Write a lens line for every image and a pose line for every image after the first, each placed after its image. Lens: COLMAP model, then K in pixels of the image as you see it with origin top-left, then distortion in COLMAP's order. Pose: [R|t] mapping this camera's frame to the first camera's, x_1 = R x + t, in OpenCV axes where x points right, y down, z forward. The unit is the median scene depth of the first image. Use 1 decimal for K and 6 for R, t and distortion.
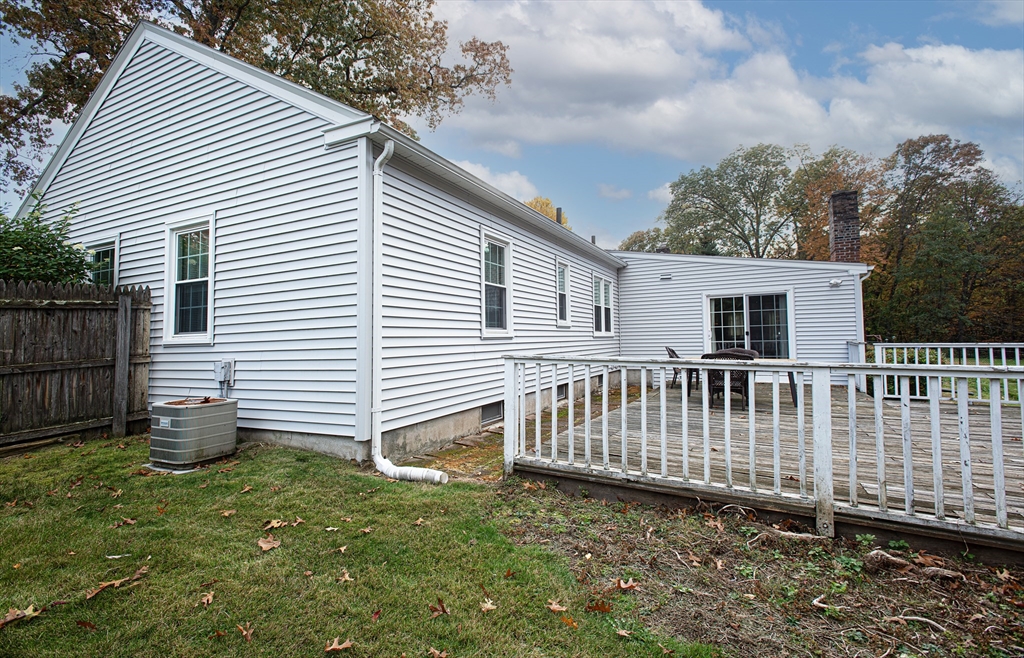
lens RADIAL K [[495.2, 0, 512.0], [0, 495.2, 329.0], [0, 0, 1]] dist [0.000624, 0.000018]
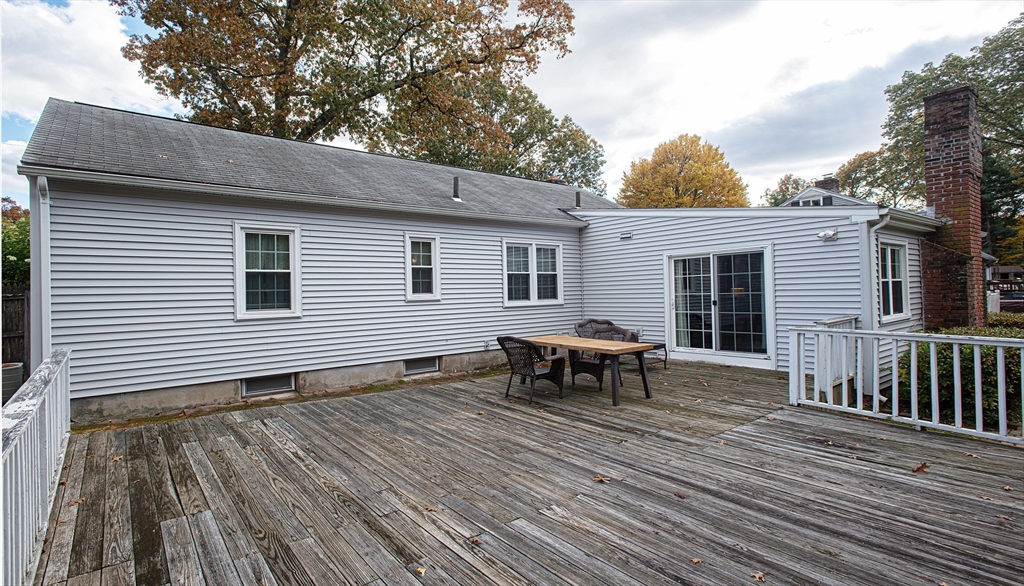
lens RADIAL K [[484.2, 0, 512.0], [0, 484.2, 293.0], [0, 0, 1]] dist [0.019201, -0.000009]
pose [[0.895131, 0.003741, -0.445788, 0.531490], [0.013598, 0.999270, 0.035691, -0.039403], [0.445597, -0.038010, 0.894427, 0.149546]]
